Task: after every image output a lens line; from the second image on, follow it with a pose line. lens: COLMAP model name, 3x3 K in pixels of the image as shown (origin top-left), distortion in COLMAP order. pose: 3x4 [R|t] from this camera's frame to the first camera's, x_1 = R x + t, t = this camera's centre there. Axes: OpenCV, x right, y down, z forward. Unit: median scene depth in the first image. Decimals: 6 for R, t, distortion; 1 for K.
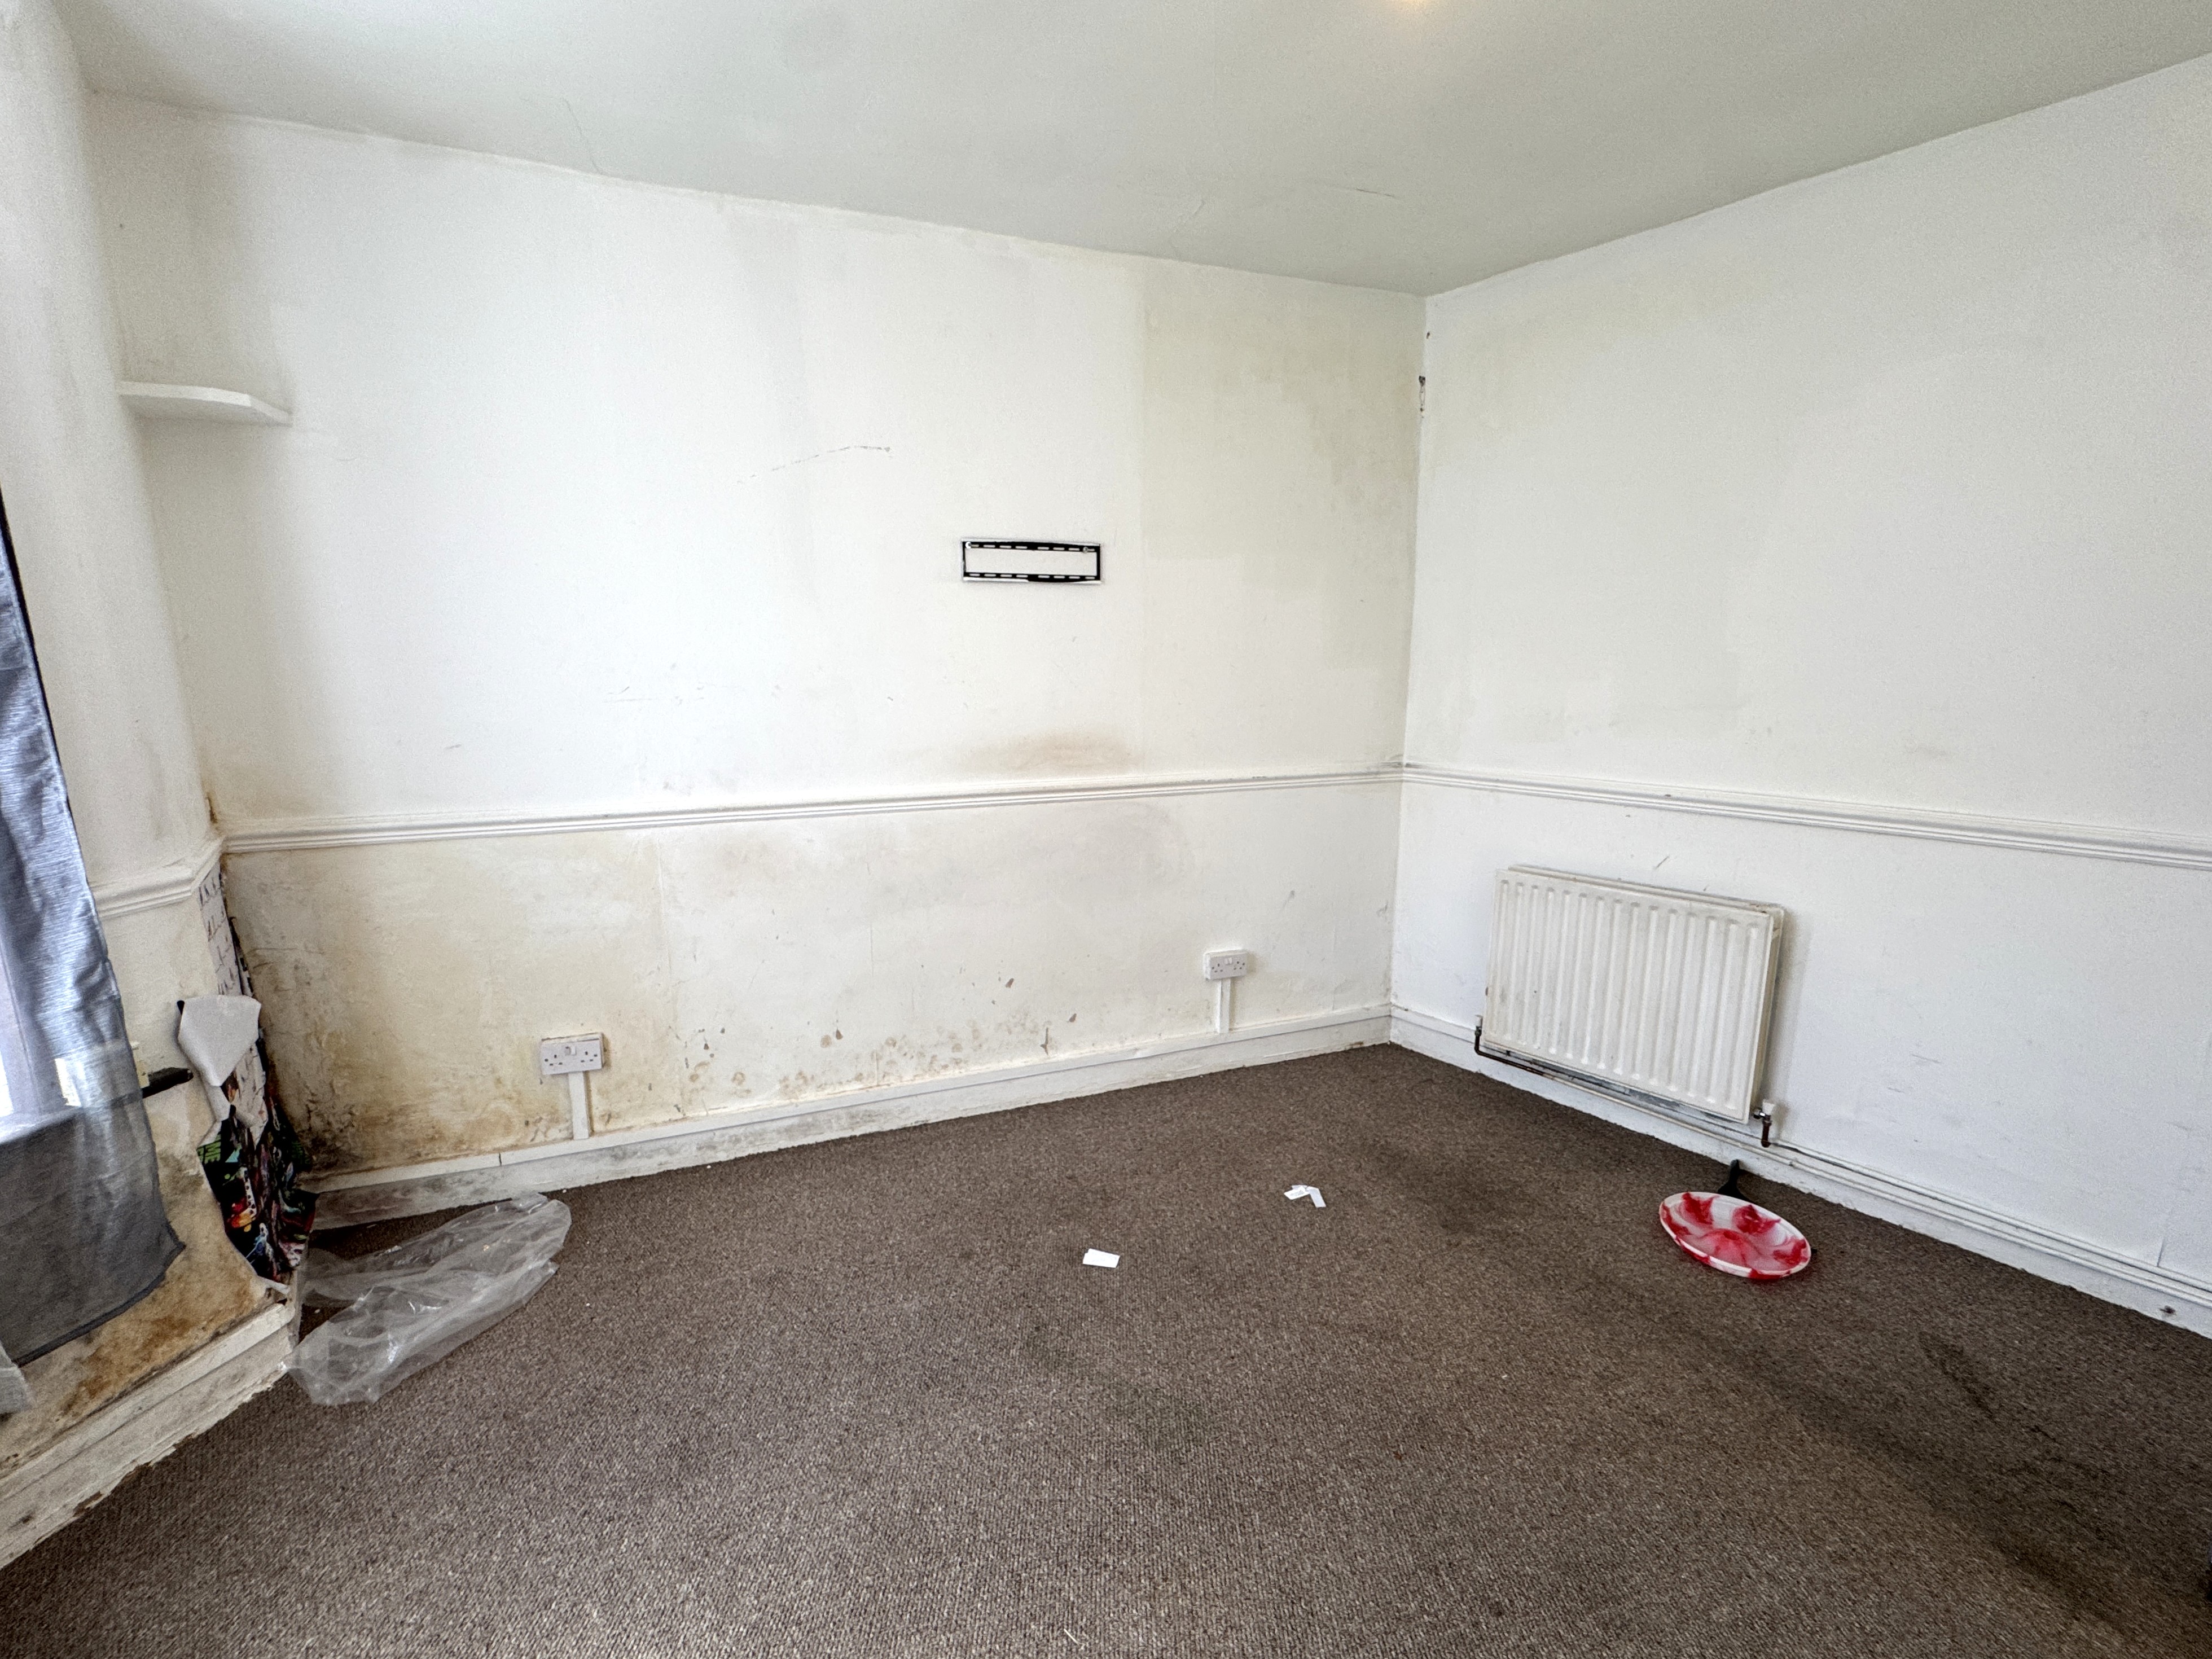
lens RADIAL K [[909.4, 0, 1103.6], [0, 909.4, 829.8], [0, 0, 1]] dist [-0.000325, -0.000219]
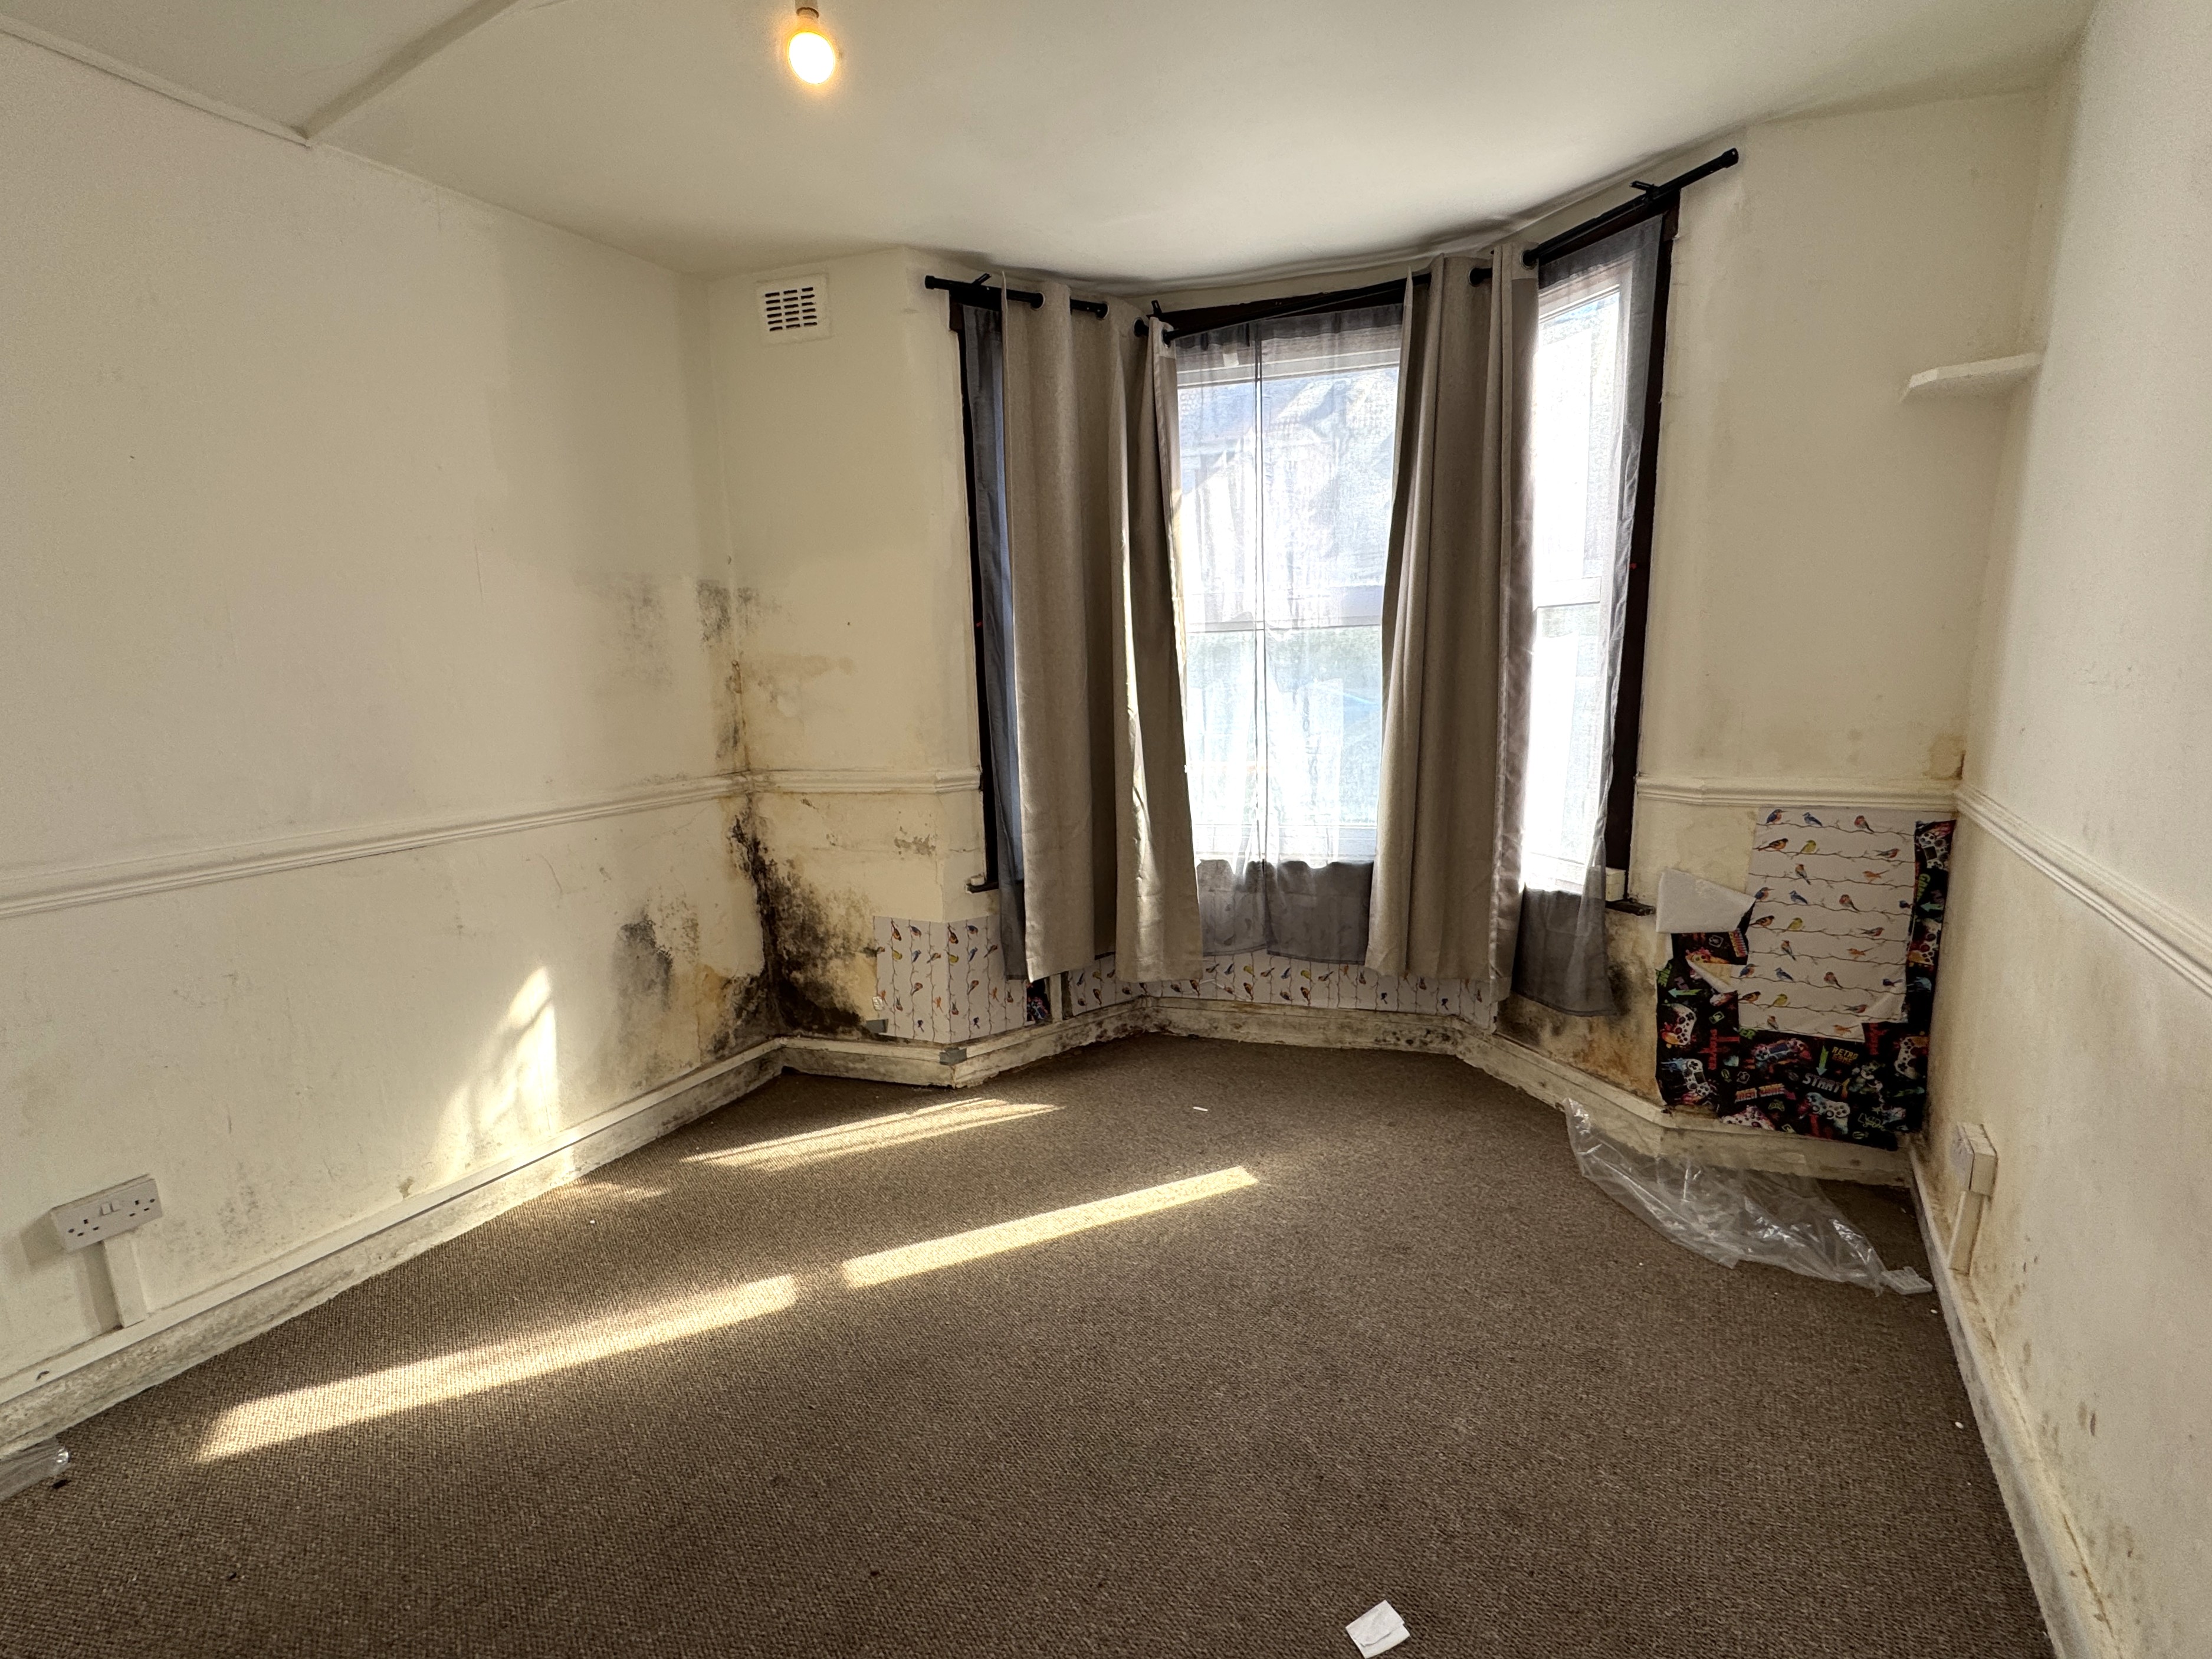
lens RADIAL K [[909.5, 0, 1101.1], [0, 909.5, 823.3], [0, 0, 1]] dist [-0.000325, -0.000219]
pose [[-0.796986, 0.134036, -0.588937, 0.540695], [-0.083028, 0.941497, 0.326634, -0.272912], [0.598263, 0.309221, -0.739232, 1.476902]]
